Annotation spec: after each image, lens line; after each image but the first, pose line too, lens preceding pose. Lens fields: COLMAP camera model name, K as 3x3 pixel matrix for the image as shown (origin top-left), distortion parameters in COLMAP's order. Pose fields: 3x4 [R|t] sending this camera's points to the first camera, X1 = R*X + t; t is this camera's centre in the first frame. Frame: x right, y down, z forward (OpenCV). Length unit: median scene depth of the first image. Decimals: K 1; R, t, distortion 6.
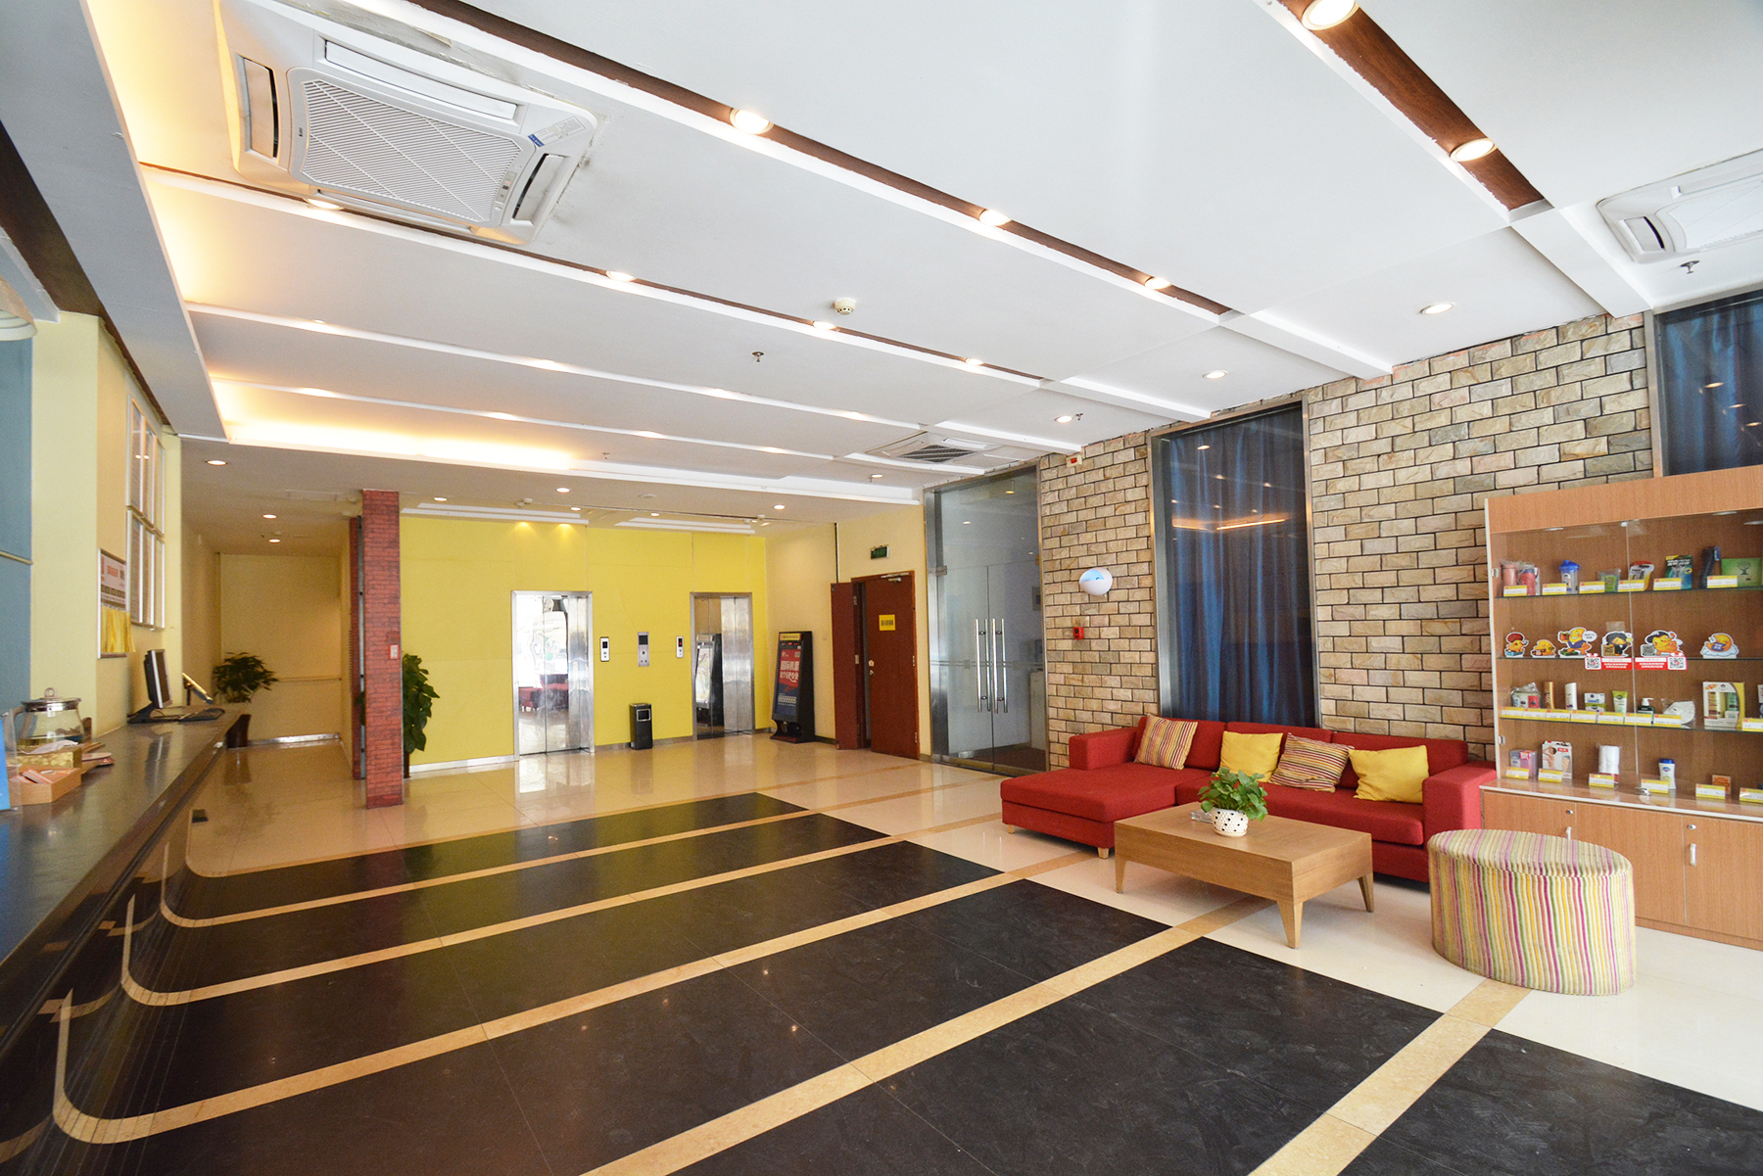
lens RADIAL K [[781.7, 0, 853.0], [0, 781.7, 607.2], [0, 0, 1]] dist [-0.007038, -0.008201]
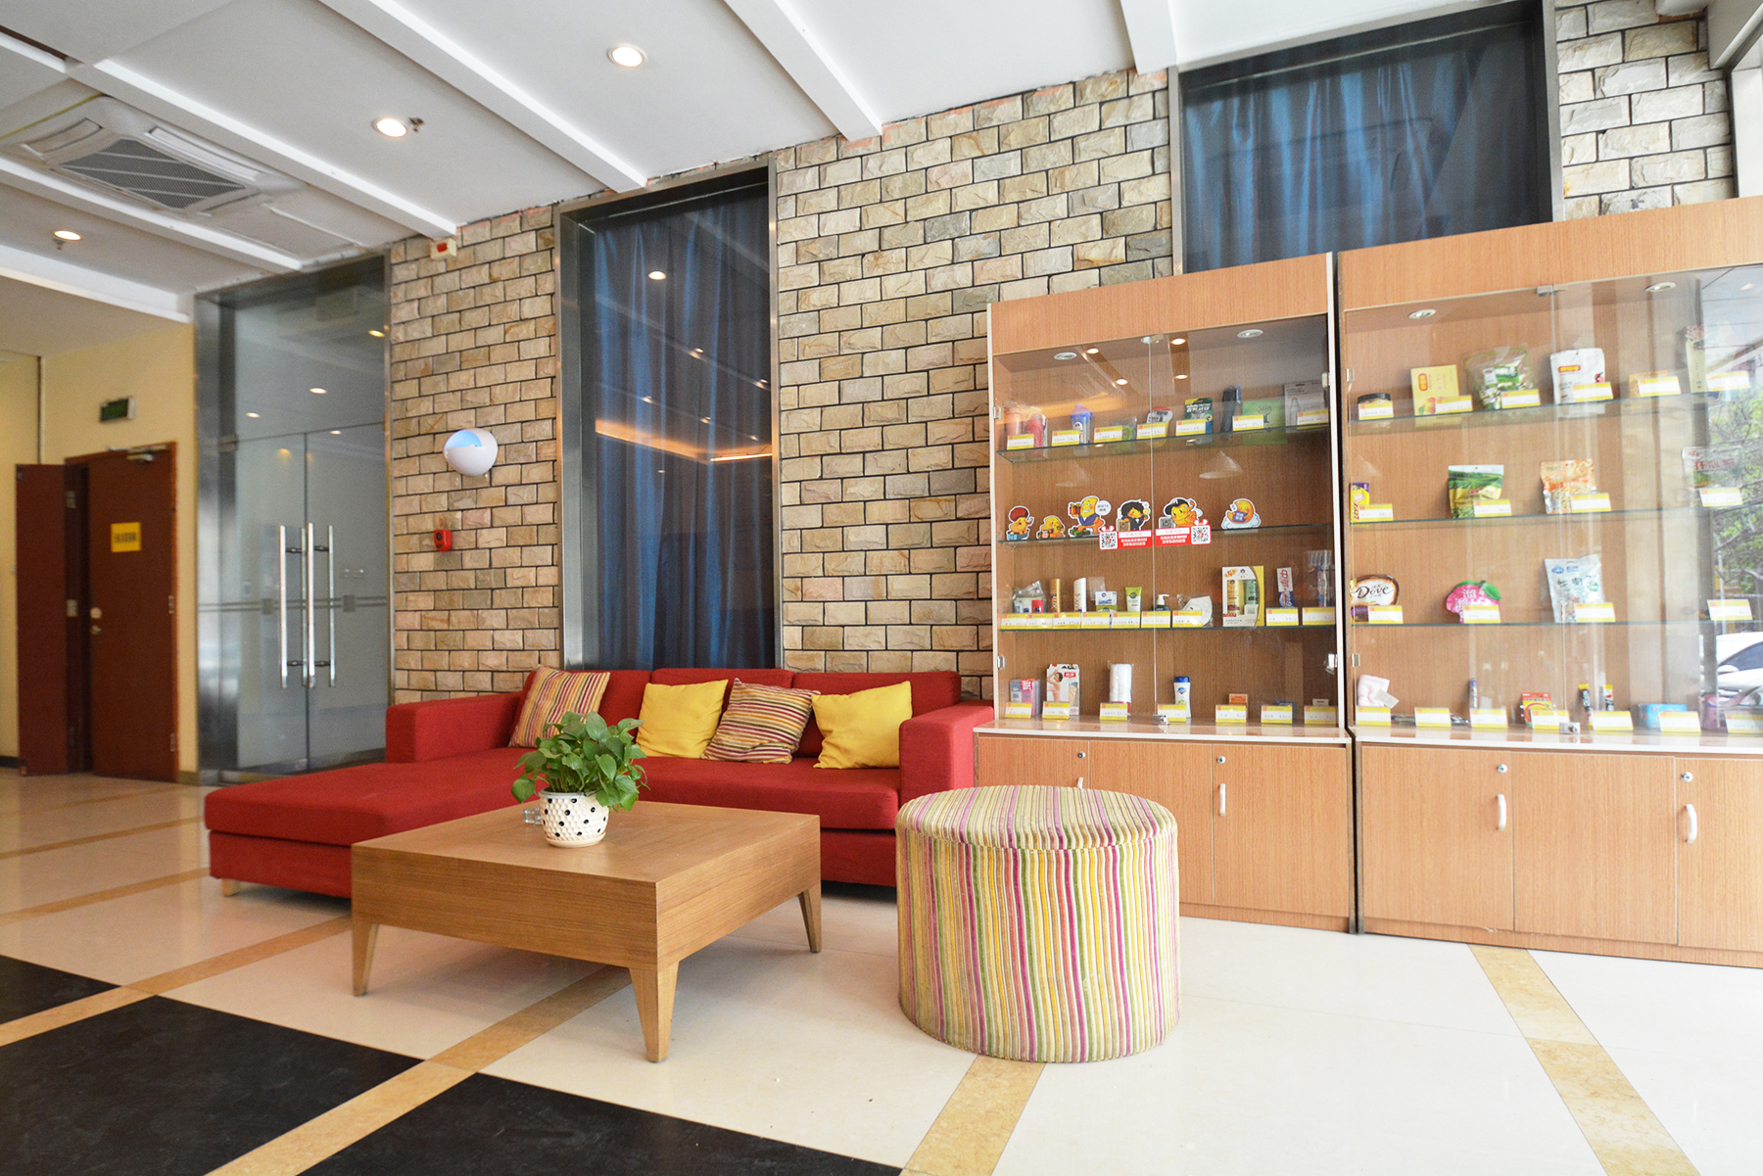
lens RADIAL K [[913.1, 0, 872.1], [0, 913.1, 594.4], [0, 0, 1]] dist [-0.012618, -0.004251]
pose [[0.846732, 0.033862, 0.530942, 0.290039], [-0.022236, 0.999353, -0.028274, 0.126680], [-0.531555, 0.012134, 0.846937, 0.351091]]
